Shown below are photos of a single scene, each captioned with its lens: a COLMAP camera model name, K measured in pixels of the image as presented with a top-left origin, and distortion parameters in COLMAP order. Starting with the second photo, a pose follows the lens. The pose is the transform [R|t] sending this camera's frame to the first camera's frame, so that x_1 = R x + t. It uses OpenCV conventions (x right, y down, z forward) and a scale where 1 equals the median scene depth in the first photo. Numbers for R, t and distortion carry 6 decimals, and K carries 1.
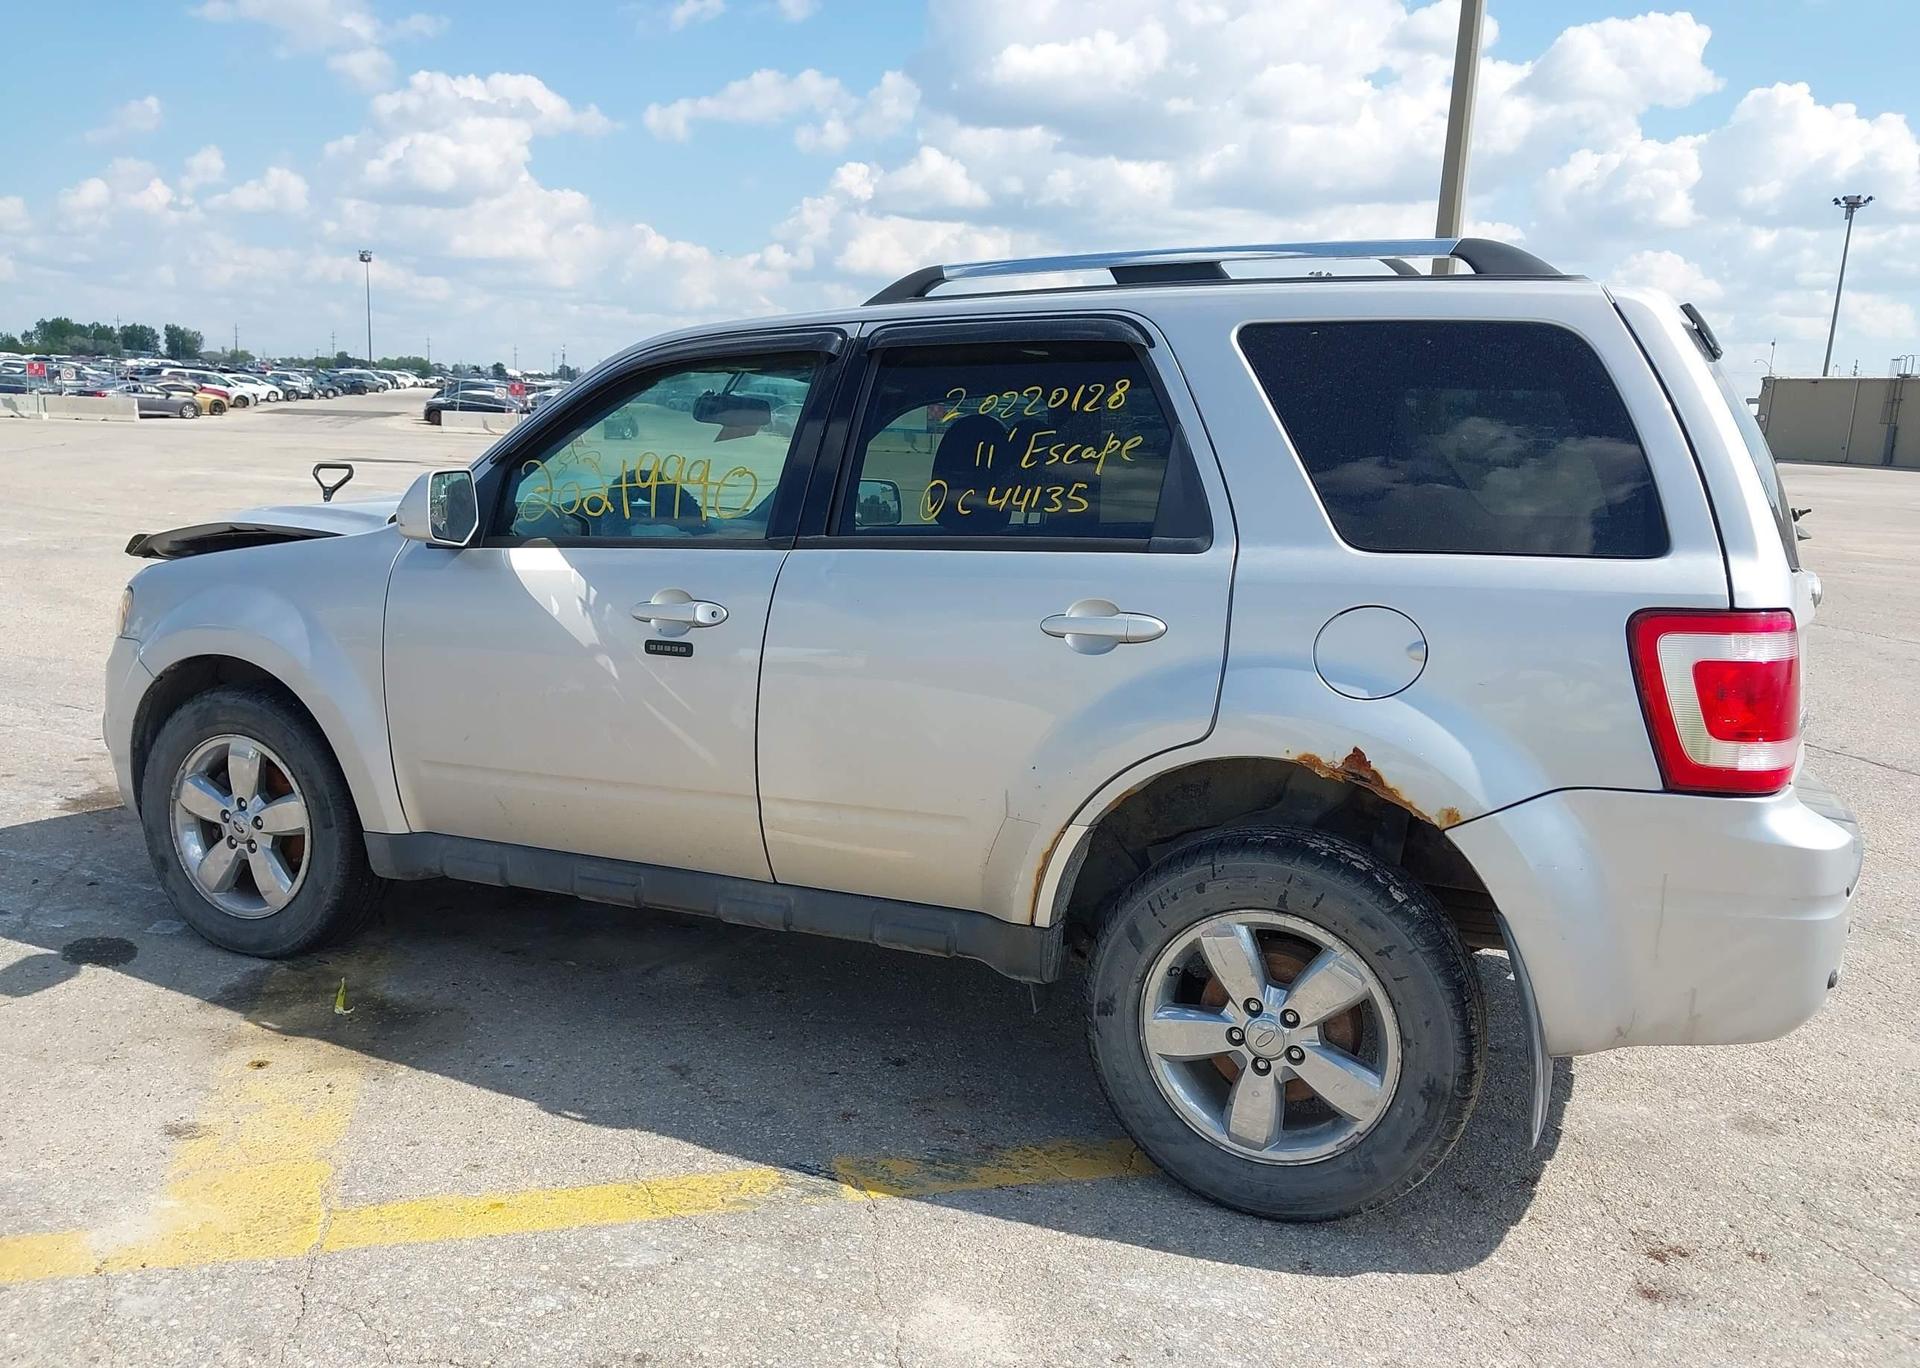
lens RADIAL K [[1539.2, 0, 960.0], [0, 1539.2, 684.0], [0, 0, 1]] dist [0.005360, -0.007283]
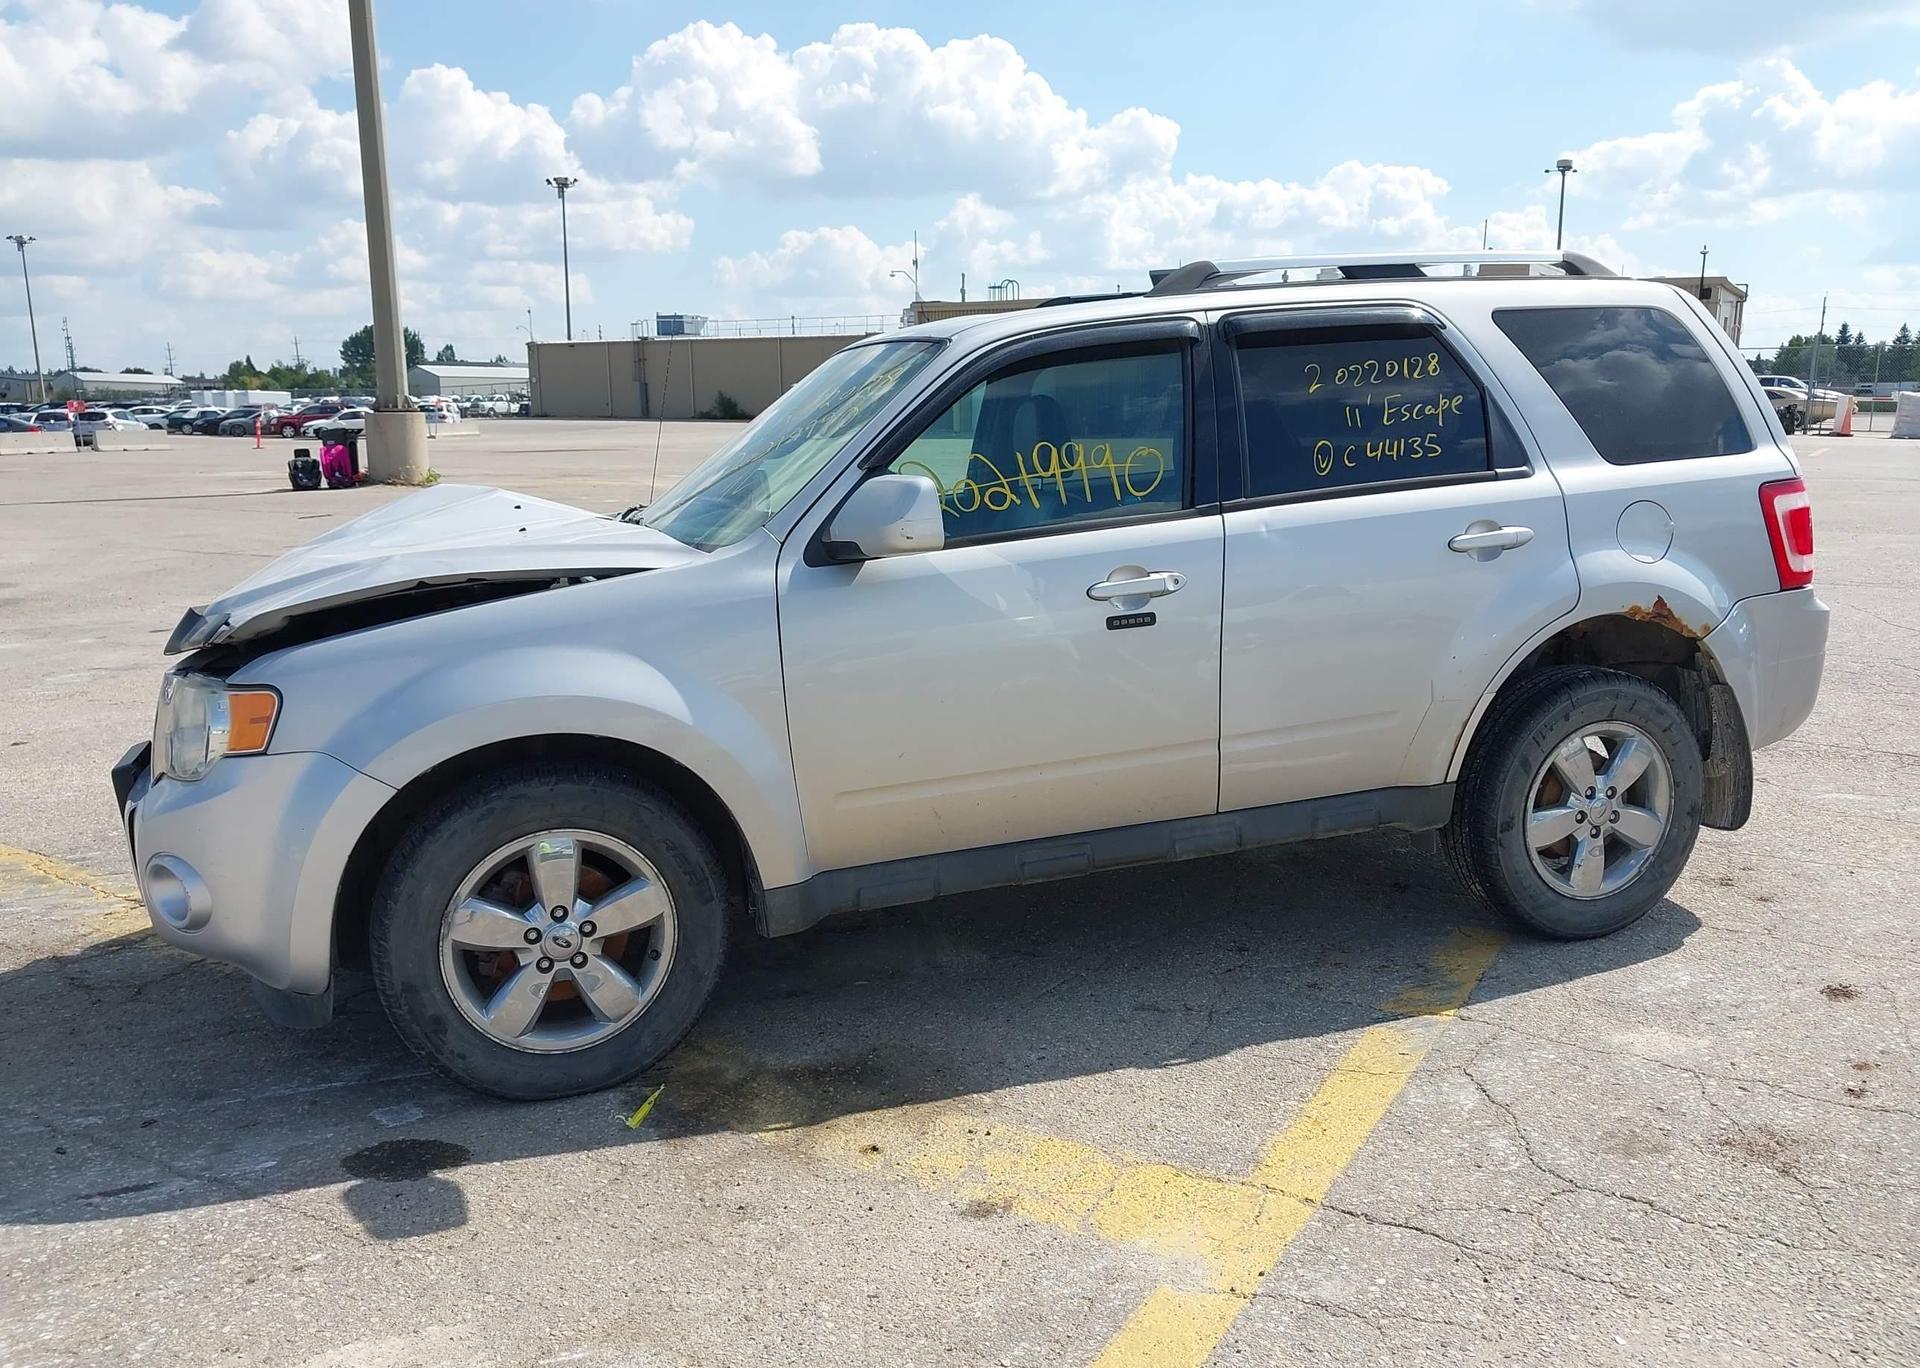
lens RADIAL K [[1539.2, 0, 960.0], [0, 1539.2, 684.0], [0, 0, 1]] dist [0.005360, -0.007283]
pose [[0.710589, -0.176662, 0.681068, -0.931903], [0.163736, 0.982911, 0.084124, -0.082292], [-0.684290, 0.051737, 0.727372, 0.283927]]
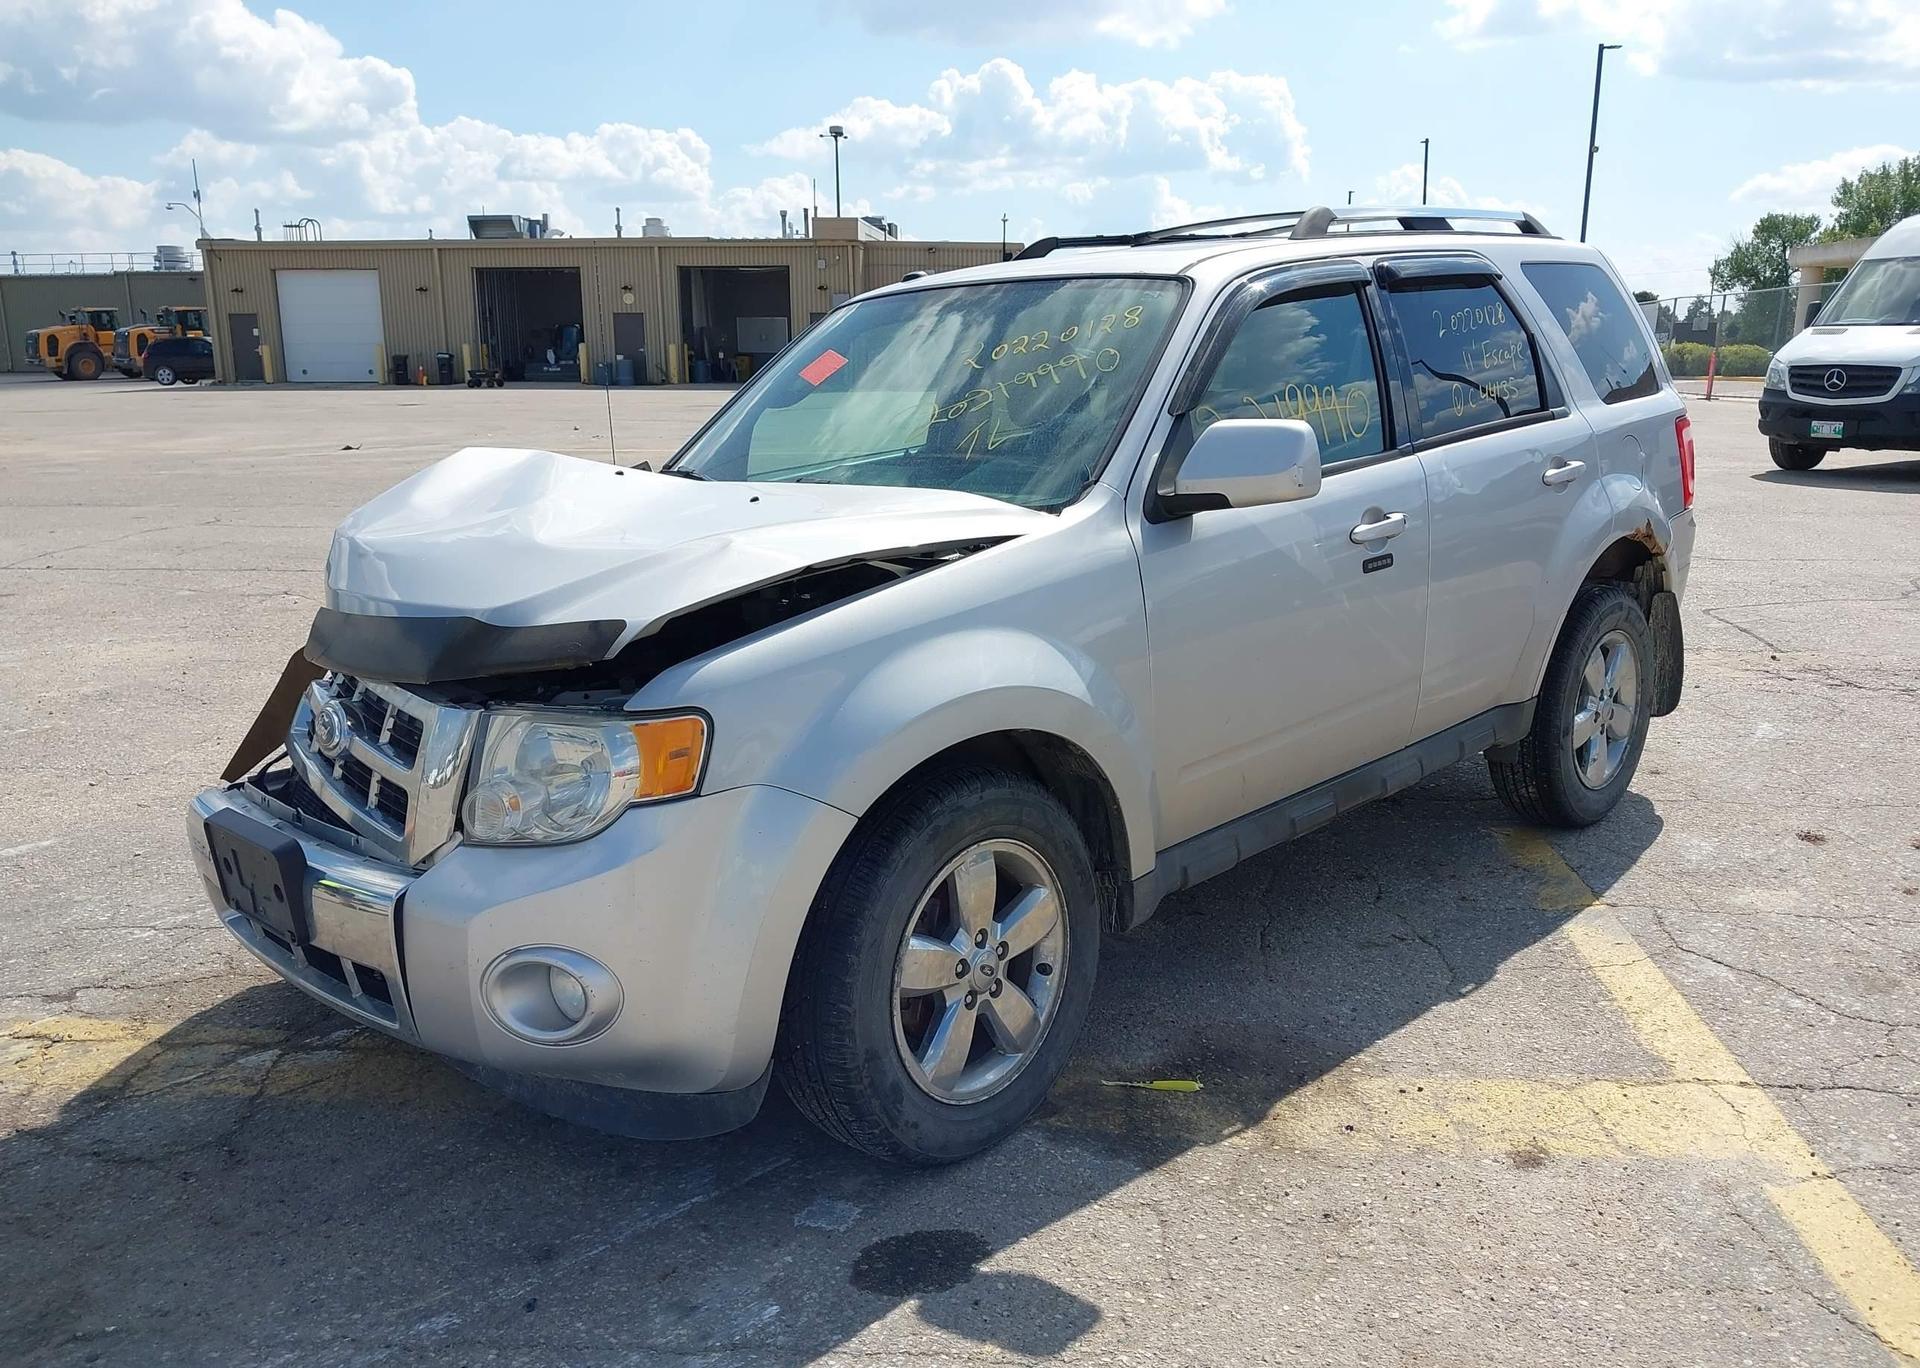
lens RADIAL K [[1541.3, 0, 964.8], [0, 1541.3, 662.2], [0, 0, 1]] dist [-0.000463, -0.004717]
pose [[0.331069, -0.233538, 0.914250, -1.183865], [0.187938, 0.965797, 0.178649, -0.186422], [-0.924701, 0.112677, 0.363636, 0.813669]]
